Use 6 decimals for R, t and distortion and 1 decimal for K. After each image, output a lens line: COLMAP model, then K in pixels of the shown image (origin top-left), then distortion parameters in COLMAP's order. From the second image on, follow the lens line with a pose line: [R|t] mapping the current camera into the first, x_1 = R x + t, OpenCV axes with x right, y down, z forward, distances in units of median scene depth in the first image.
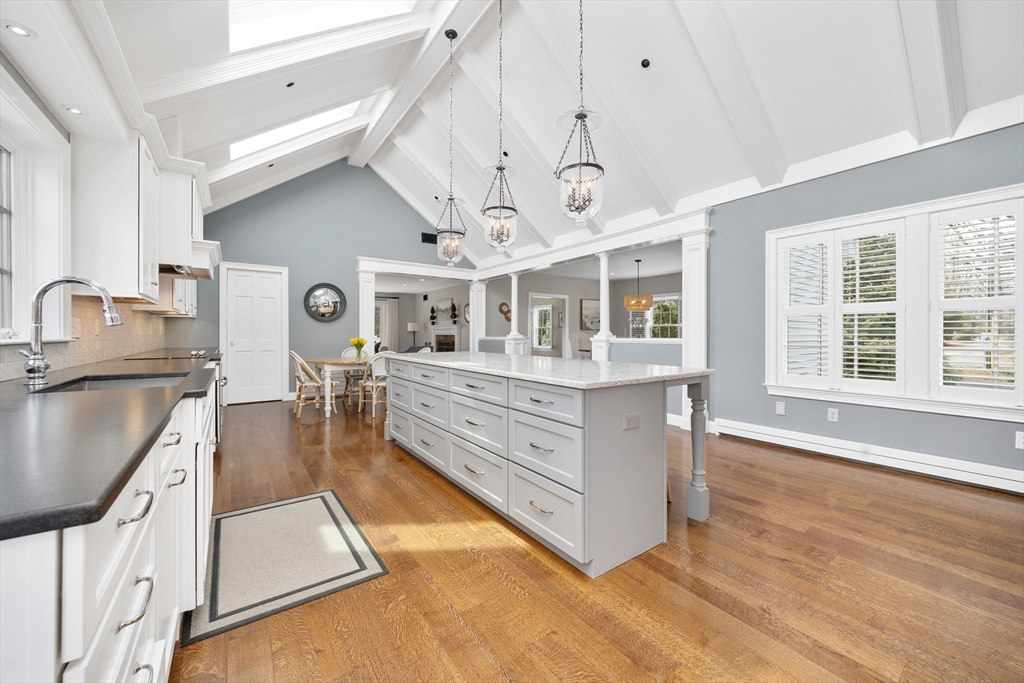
lens RADIAL K [[380.0, 0, 513.0], [0, 380.0, 337.8], [0, 0, 1]] dist [-0.002232, -0.000089]
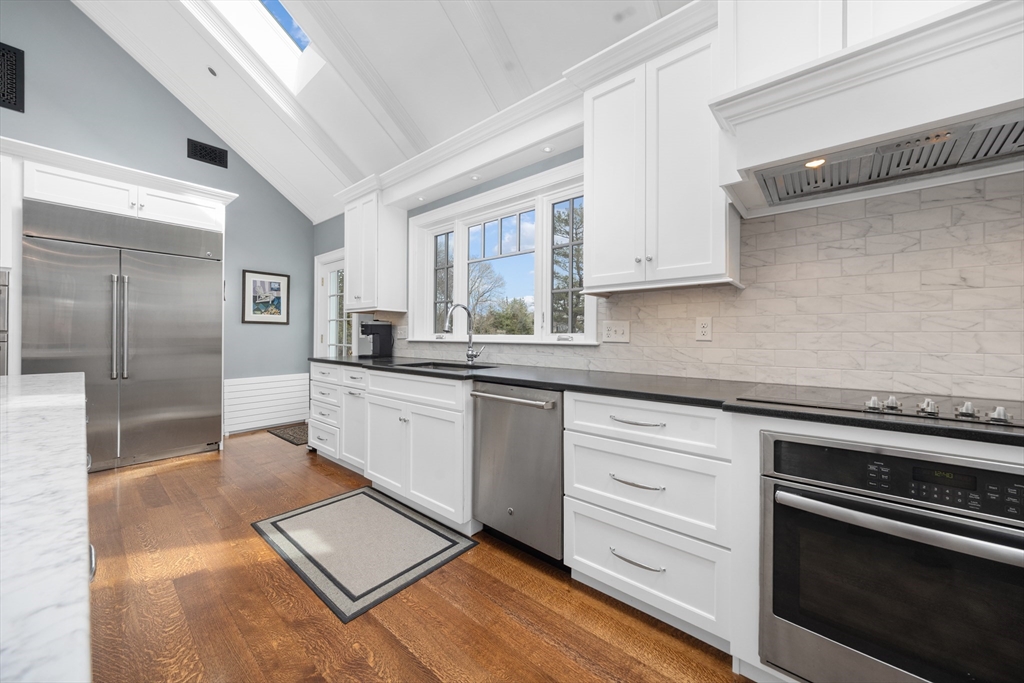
lens RADIAL K [[375.9, 0, 511.9], [0, 375.9, 337.1], [0, 0, 1]] dist [-0.000449, -0.000118]
pose [[-0.976147, -0.009027, -0.216922, -0.224634], [-0.010615, 0.999925, 0.006155, -0.004992], [0.216850, 0.008311, -0.976169, 0.600568]]
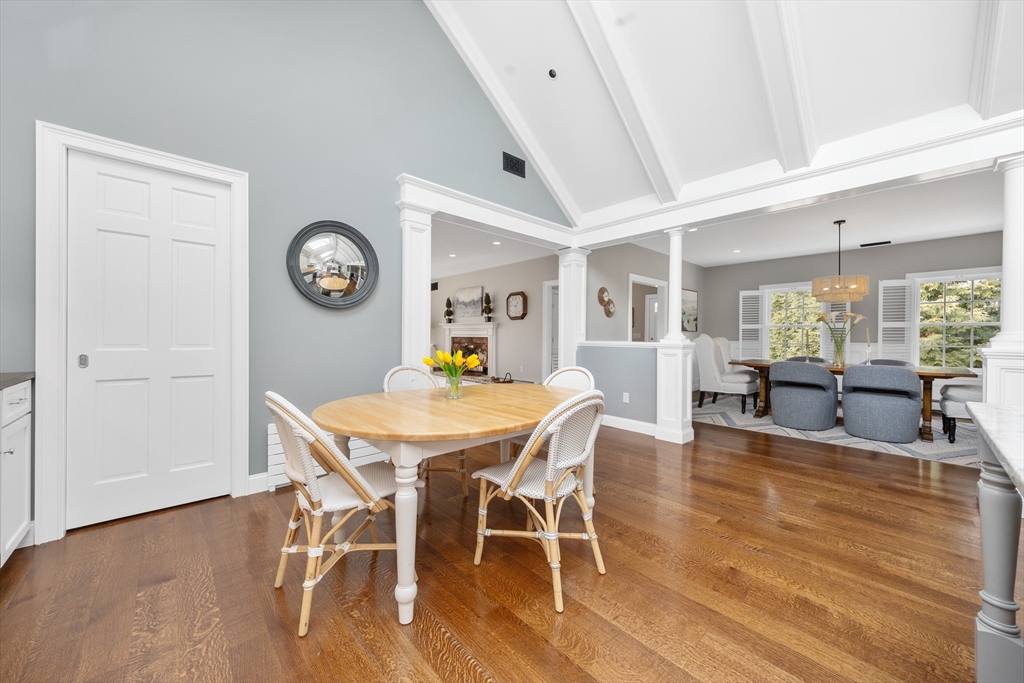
lens RADIAL K [[375.9, 0, 511.3], [0, 375.9, 339.0], [0, 0, 1]] dist [-0.000449, -0.000118]
pose [[0.994620, 0.006799, 0.103368, -0.305034], [-0.006709, 0.999977, -0.001223, -0.005551], [-0.103374, 0.000522, 0.994642, 0.491275]]
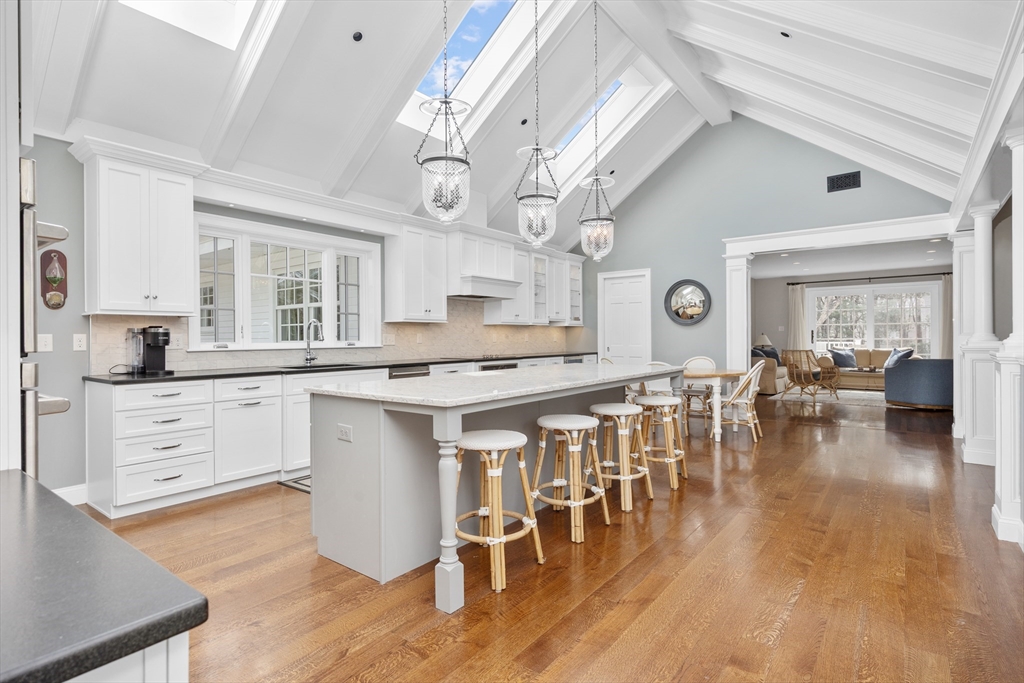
lens RADIAL K [[518.3, 0, 511.5], [0, 518.3, 341.5], [0, 0, 1]] dist [-0.000464, -0.000095]
pose [[0.277336, 0.002126, -0.960771, 0.469366], [0.000002, 0.999998, 0.002213, -0.007522], [0.960773, -0.000616, 0.277335, 0.279590]]
